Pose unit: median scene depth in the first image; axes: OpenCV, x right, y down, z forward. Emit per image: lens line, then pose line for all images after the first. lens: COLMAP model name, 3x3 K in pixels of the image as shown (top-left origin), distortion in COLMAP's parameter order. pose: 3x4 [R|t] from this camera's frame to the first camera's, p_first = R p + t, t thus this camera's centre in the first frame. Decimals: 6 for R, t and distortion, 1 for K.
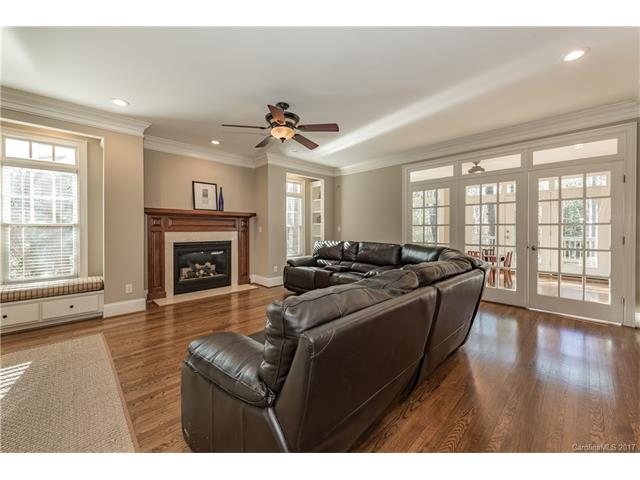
lens RADIAL K [[254.4, 0, 317.9], [0, 254.4, 228.5], [0, 0, 1]] dist [0.006161, -0.000096]
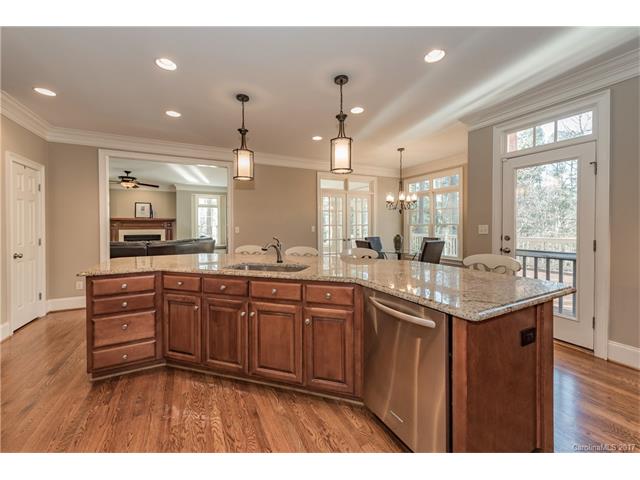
lens RADIAL K [[254.4, 0, 317.9], [0, 254.4, 228.5], [0, 0, 1]] dist [0.006161, -0.000096]
pose [[0.896610, 0.008402, -0.442741, 1.462691], [-0.005211, 0.999951, 0.008423, -0.016217], [0.442790, -0.005245, 0.896610, -0.091720]]
